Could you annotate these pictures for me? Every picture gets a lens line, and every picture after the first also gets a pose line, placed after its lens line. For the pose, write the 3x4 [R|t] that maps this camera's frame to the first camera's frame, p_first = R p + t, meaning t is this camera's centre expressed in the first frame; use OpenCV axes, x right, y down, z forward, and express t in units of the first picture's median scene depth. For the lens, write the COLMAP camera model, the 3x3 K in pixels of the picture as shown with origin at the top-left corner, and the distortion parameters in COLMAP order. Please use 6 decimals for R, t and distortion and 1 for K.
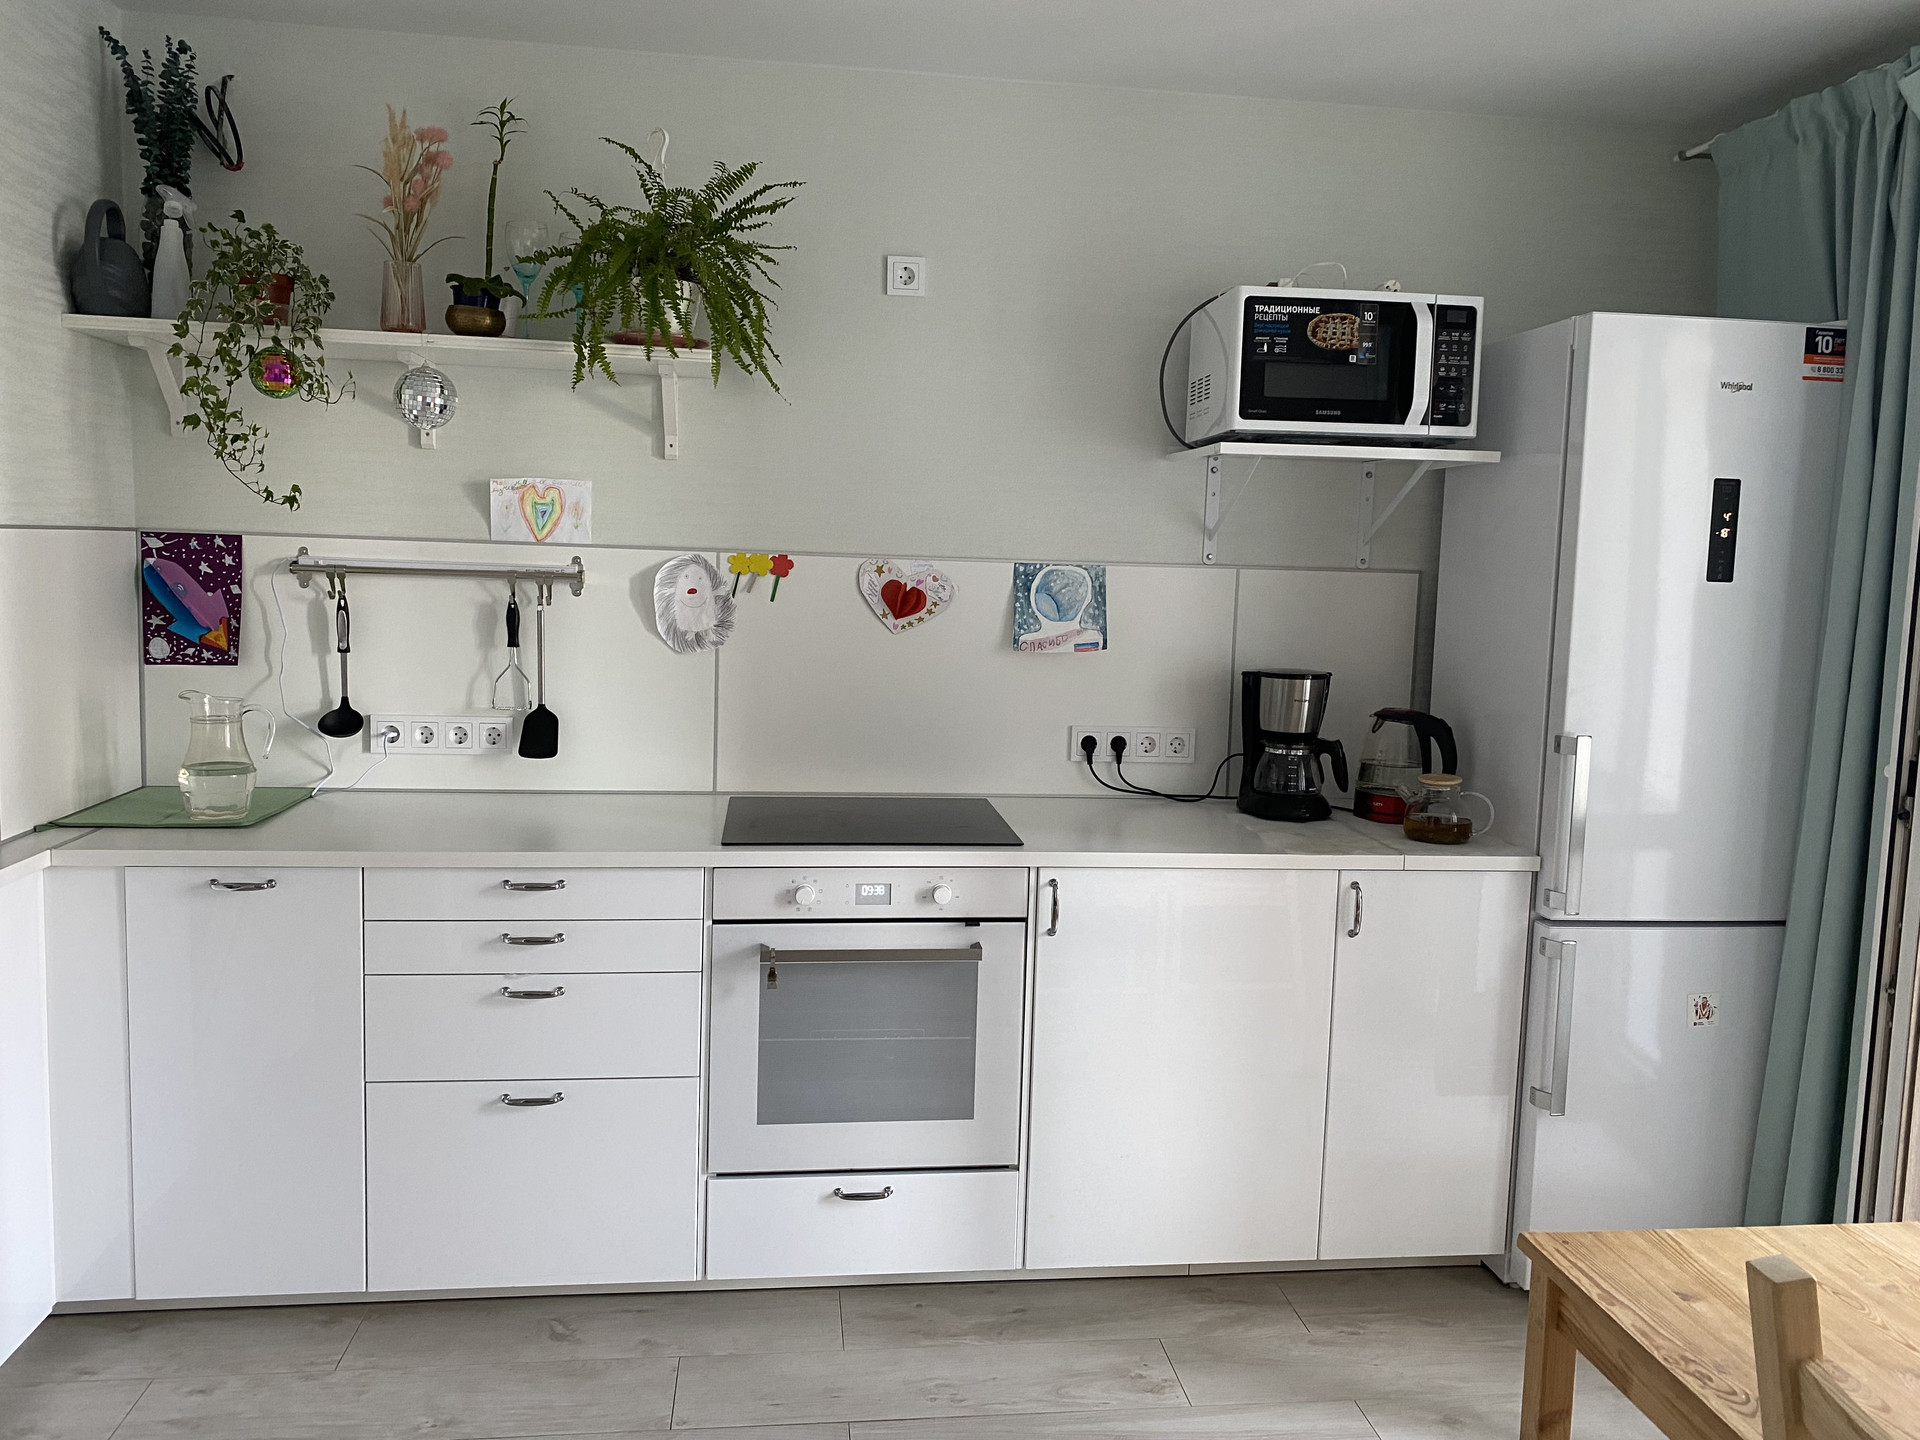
lens RADIAL K [[1488.7, 0, 837.2], [0, 1488.7, 719.5], [0, 0, 1]] dist [0.091785, -0.149540]
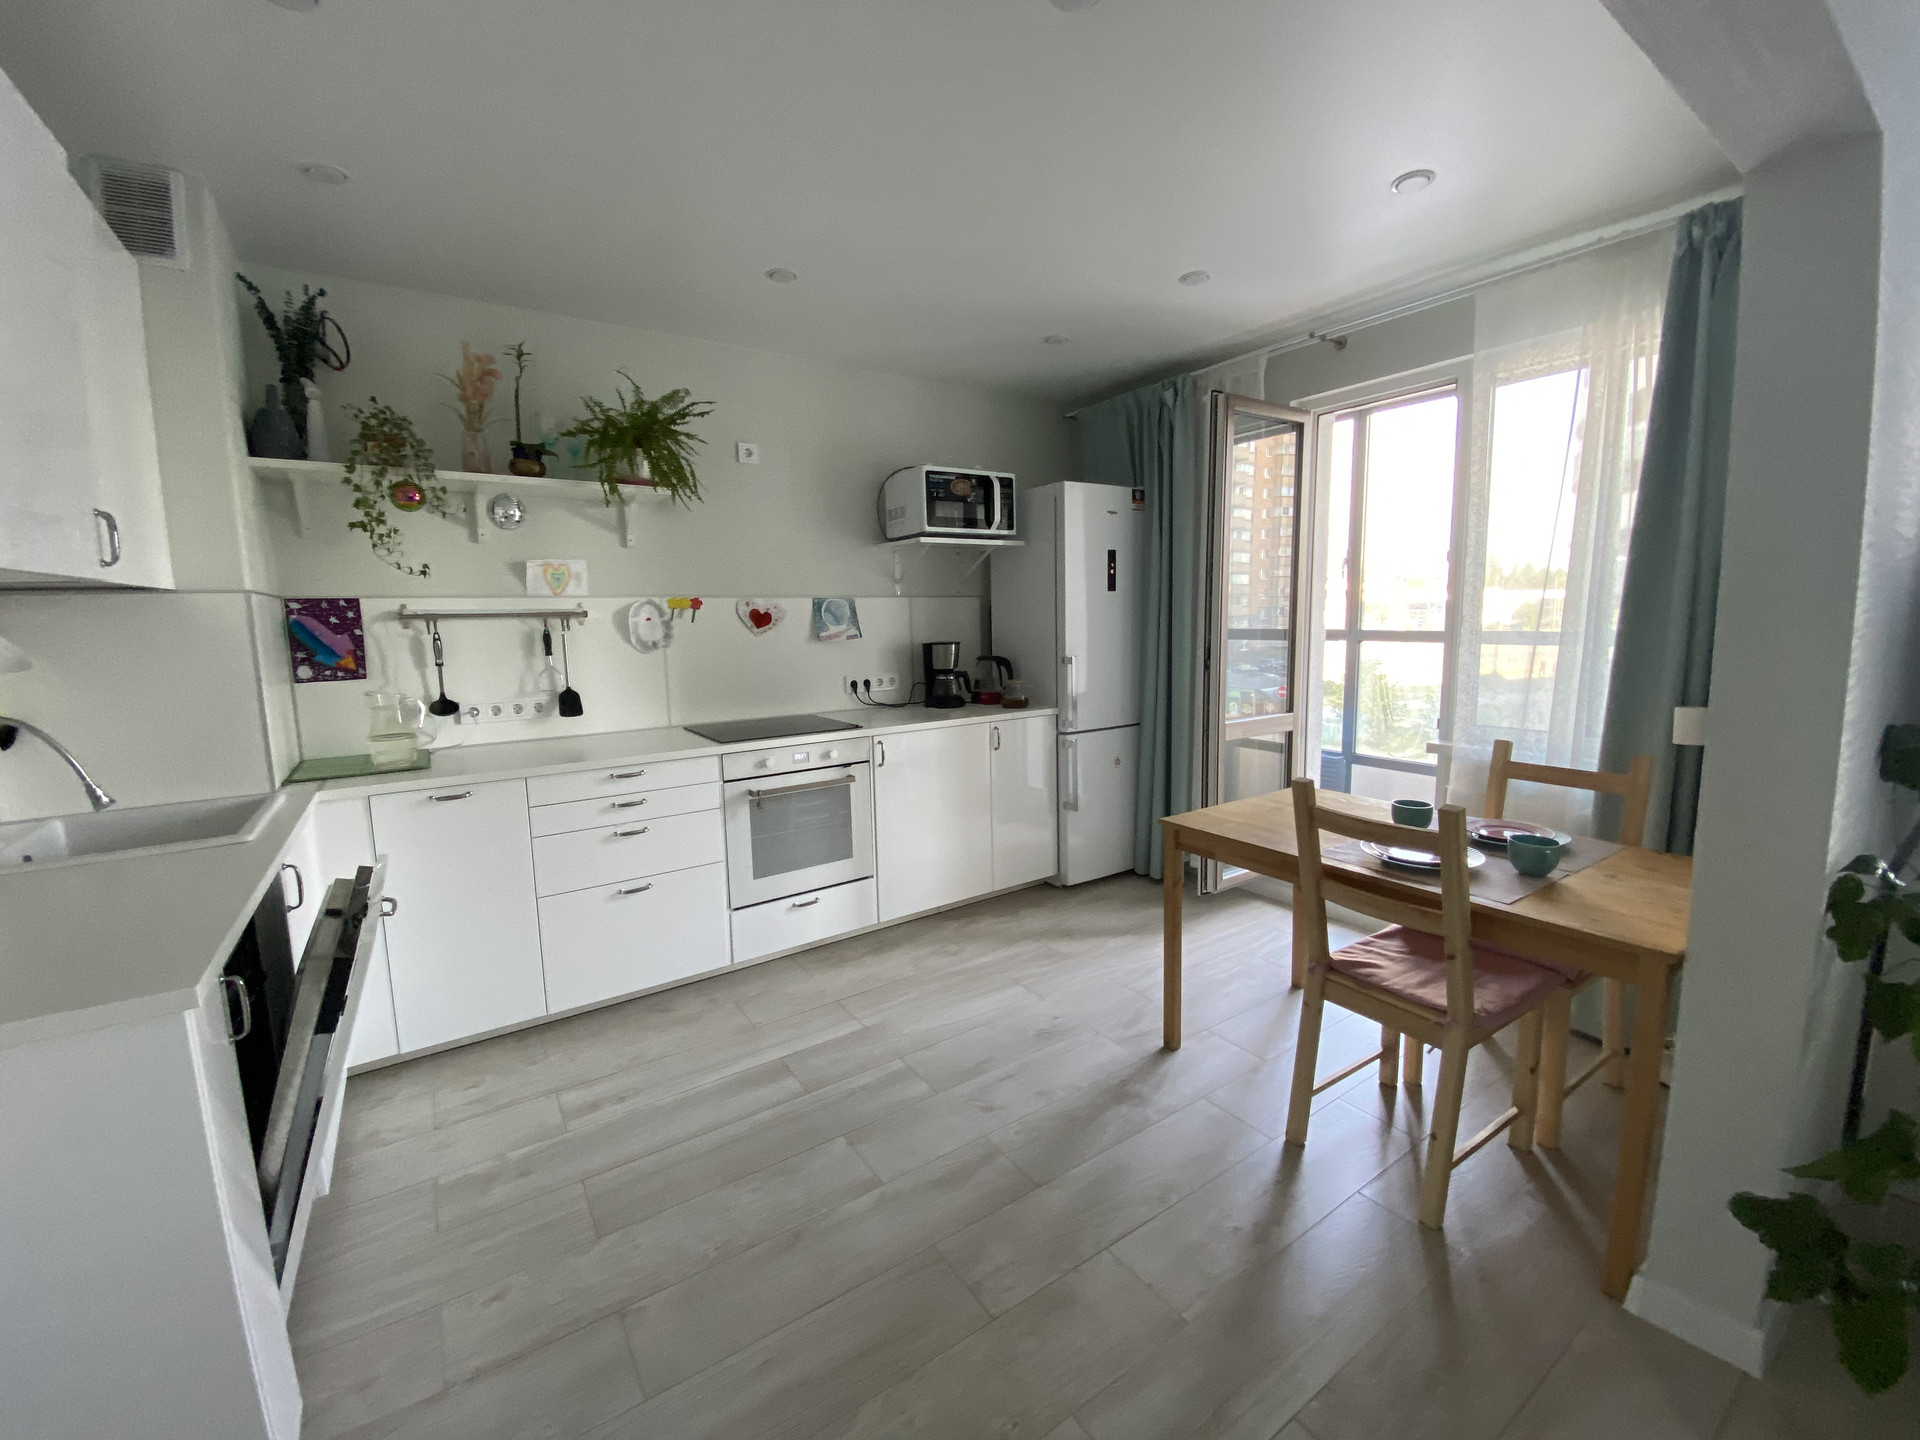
lens RADIAL K [[787.4, 0, 960.0], [0, 787.4, 720.0], [0, 0, 1]] dist [0.015541, -0.017733]
pose [[0.884283, -0.109562, 0.453916, -0.226105], [0.096563, 0.993978, 0.051800, 0.026089], [-0.456858, -0.001974, 0.889538, -0.049502]]
